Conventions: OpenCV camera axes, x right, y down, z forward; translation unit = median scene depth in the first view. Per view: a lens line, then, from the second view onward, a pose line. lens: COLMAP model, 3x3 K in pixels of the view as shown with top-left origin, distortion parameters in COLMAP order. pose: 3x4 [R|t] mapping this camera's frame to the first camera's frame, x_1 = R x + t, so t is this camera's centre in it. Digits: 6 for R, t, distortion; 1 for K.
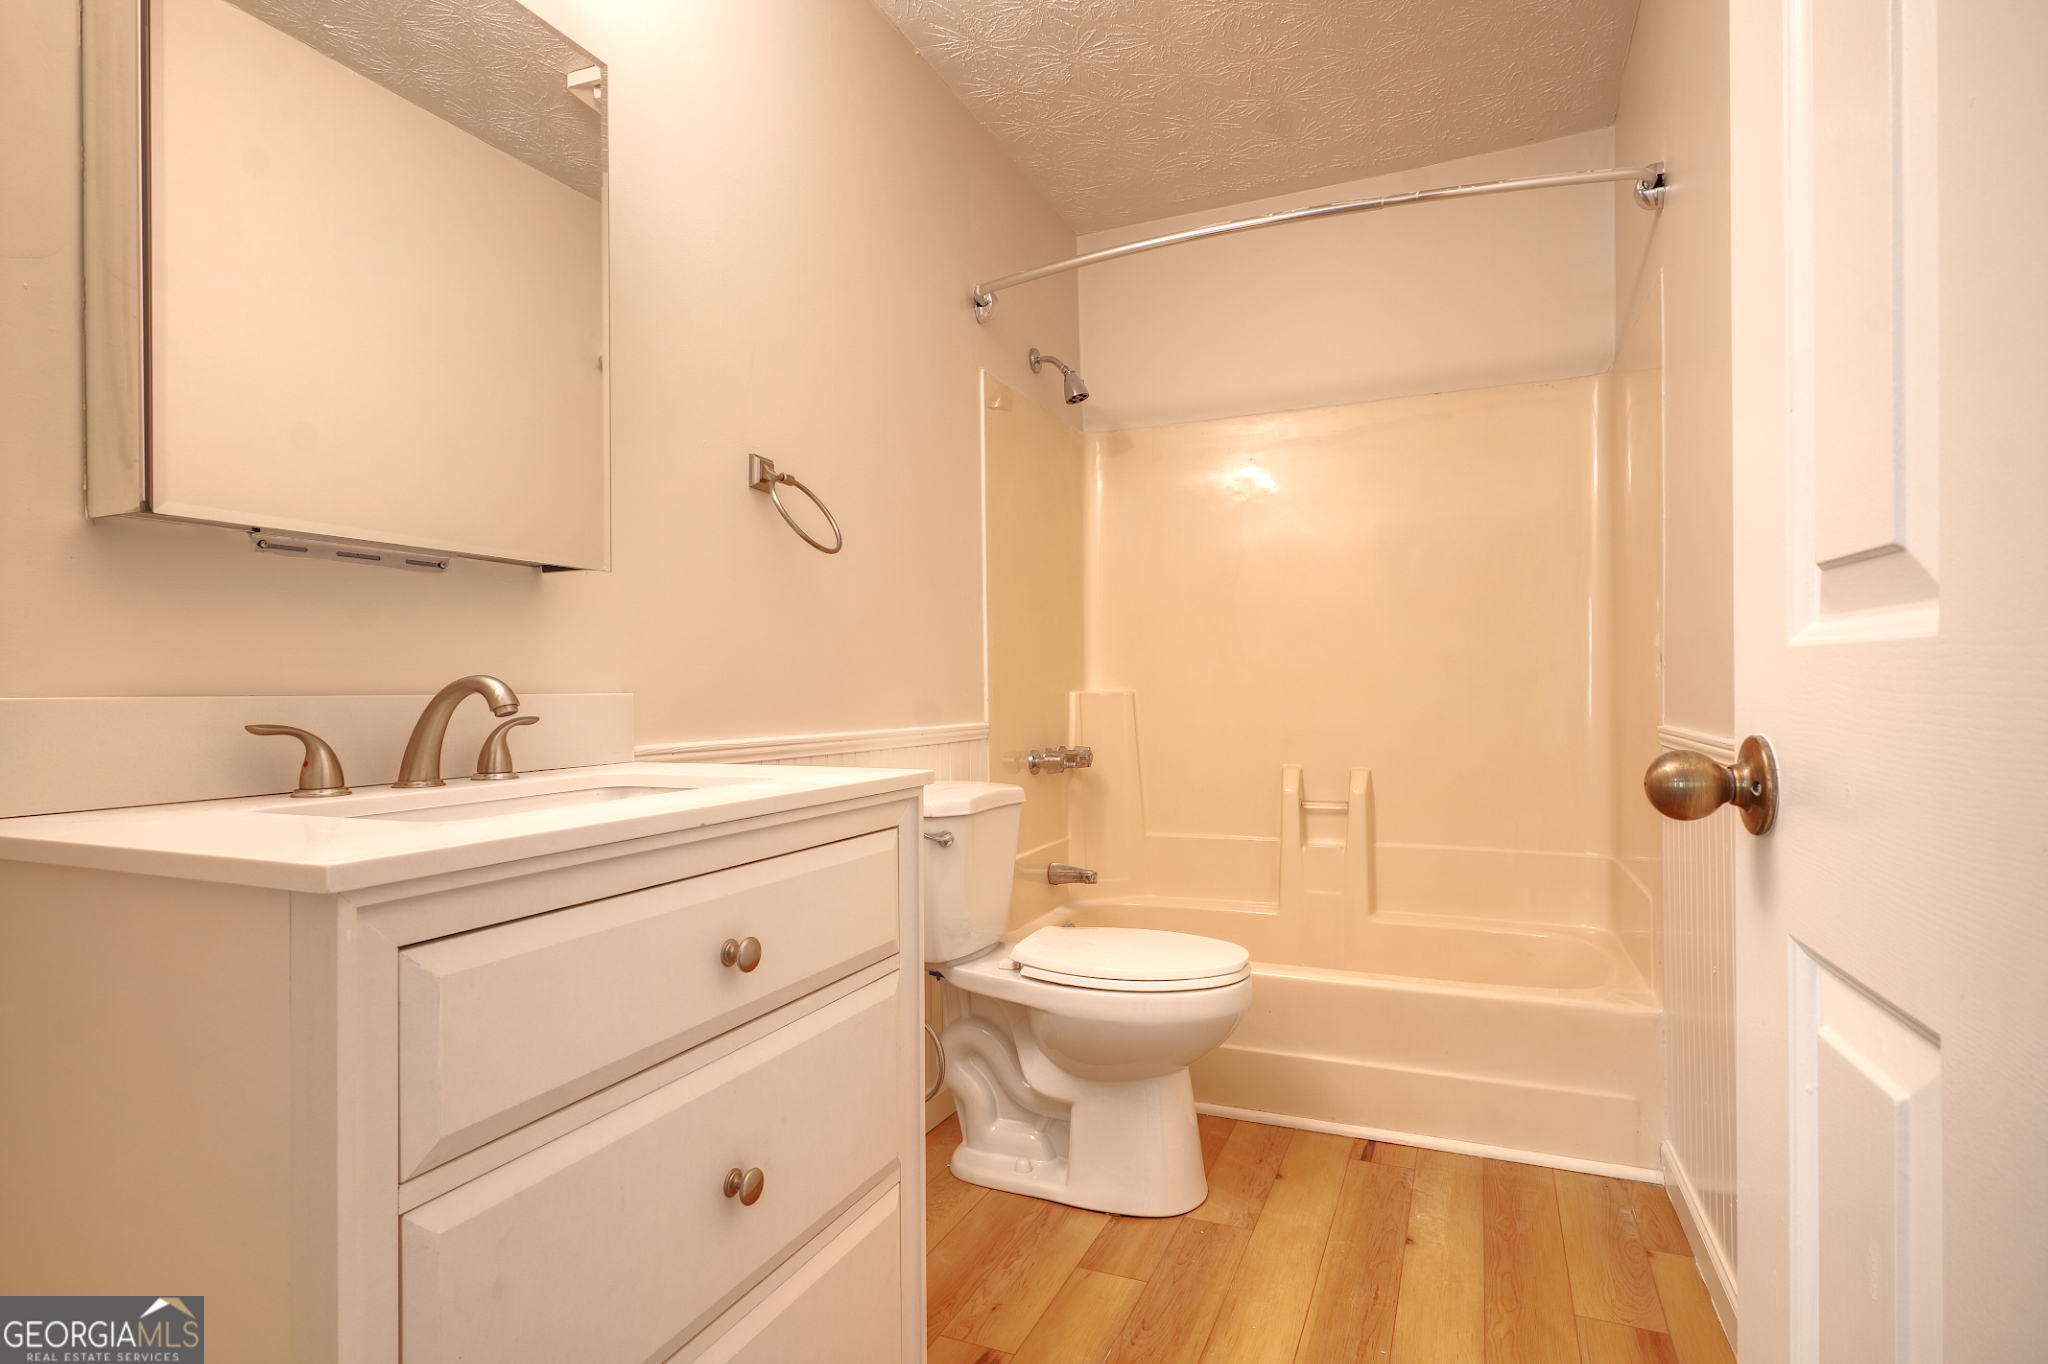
lens RADIAL K [[1000.4, 0, 1026.4], [0, 1000.4, 706.2], [0, 0, 1]] dist [0.030137, -0.000156]
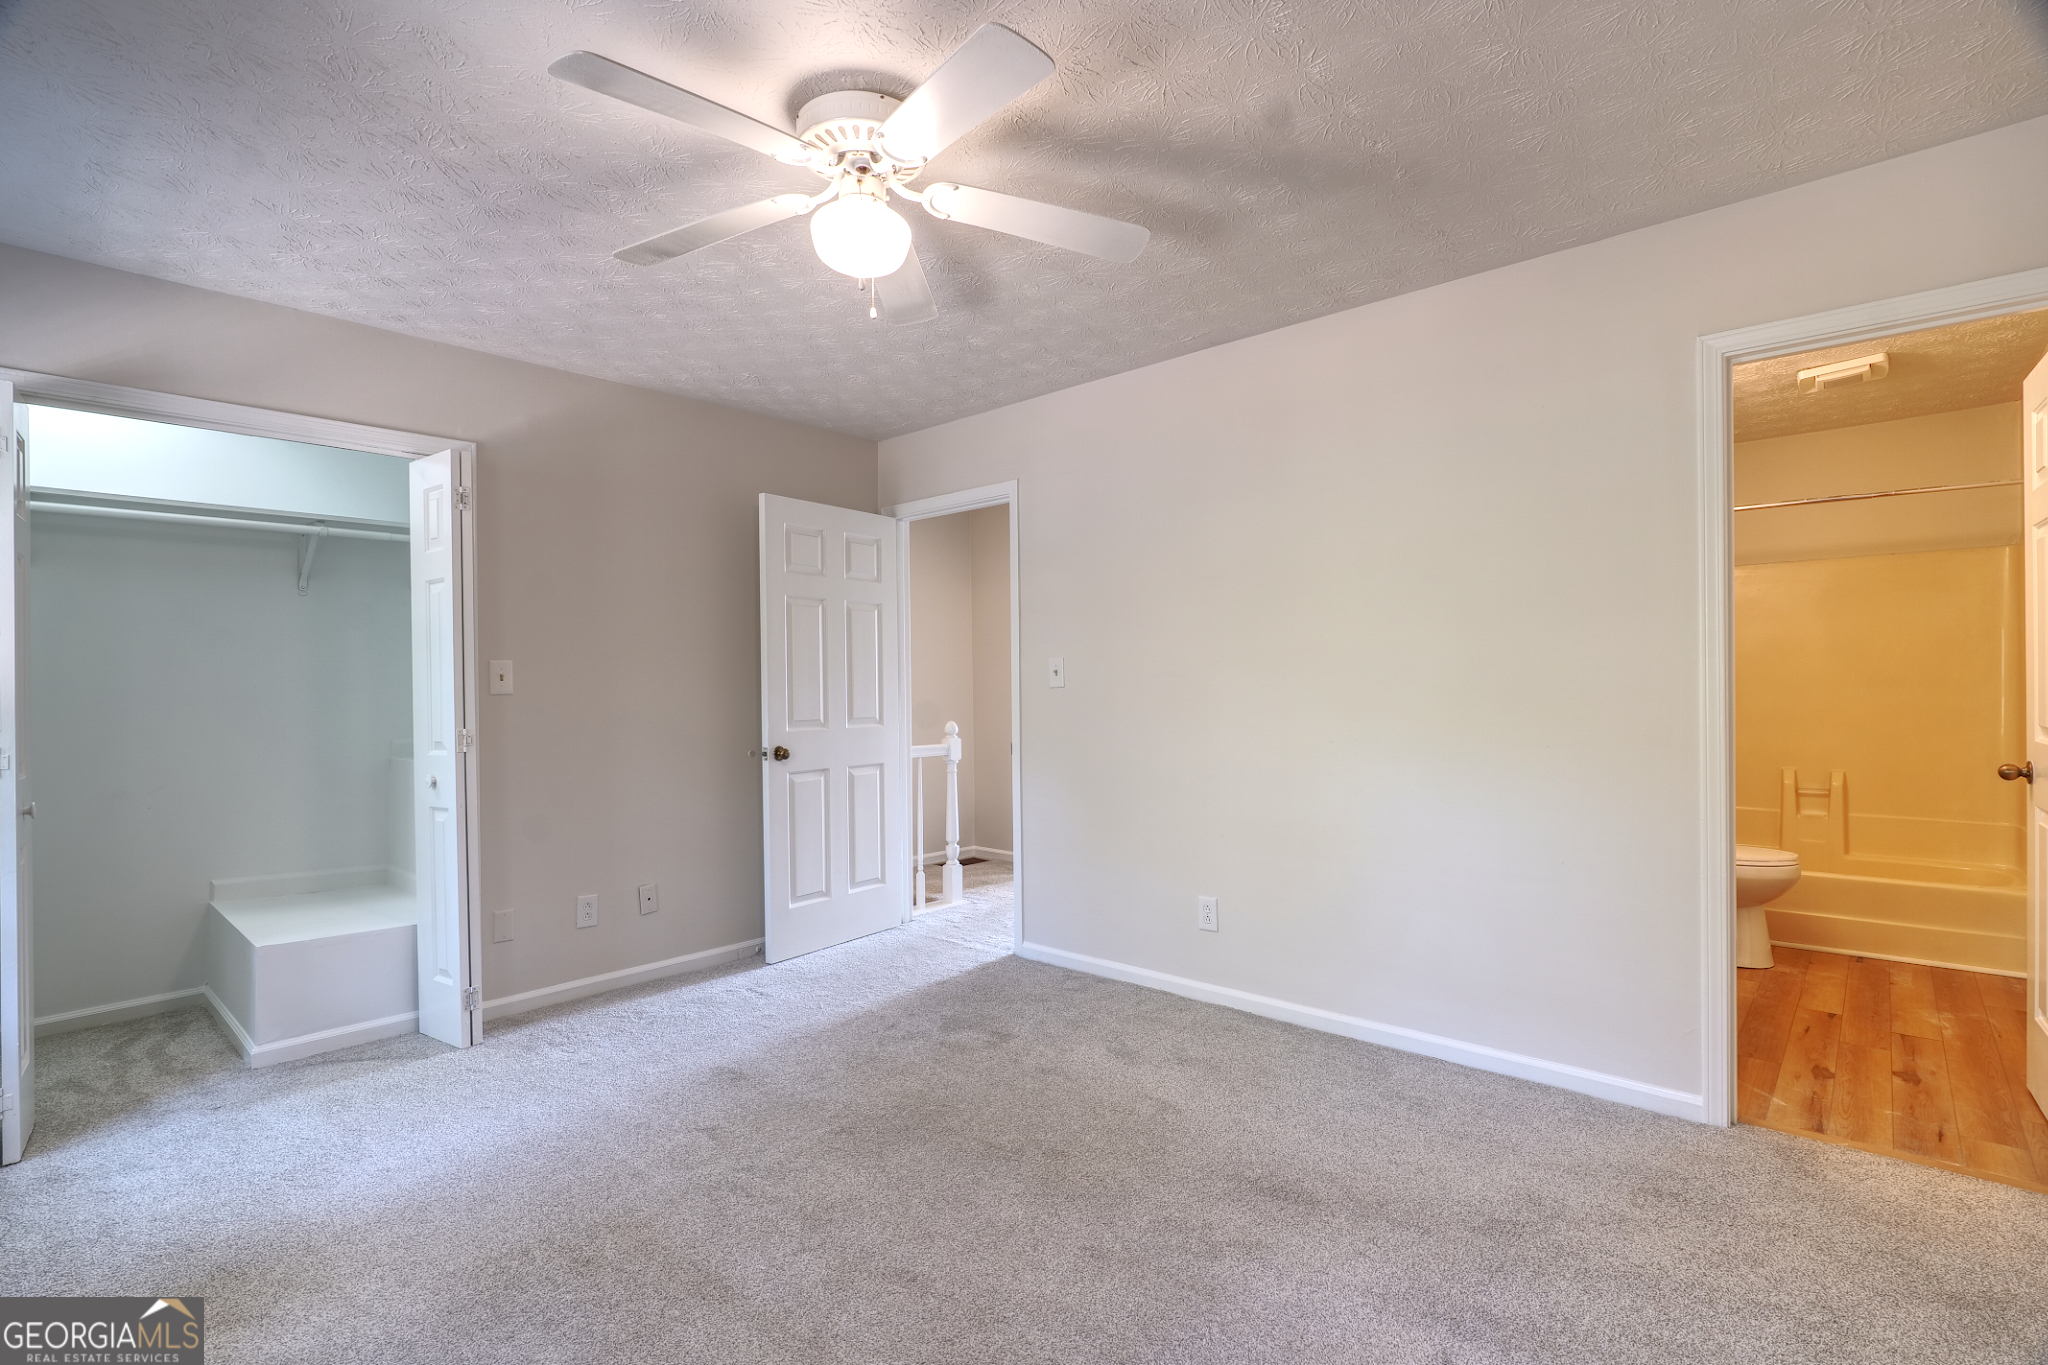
lens RADIAL K [[935.0, 0, 1024.3], [0, 935.0, 706.9], [0, 0, 1]] dist [-0.000239, -0.000040]
pose [[0.950418, 0.000697, -0.310973, -1.392636], [-0.000486, 1.000000, 0.000756, -0.133906], [0.310974, -0.000568, 0.950418, -2.697792]]
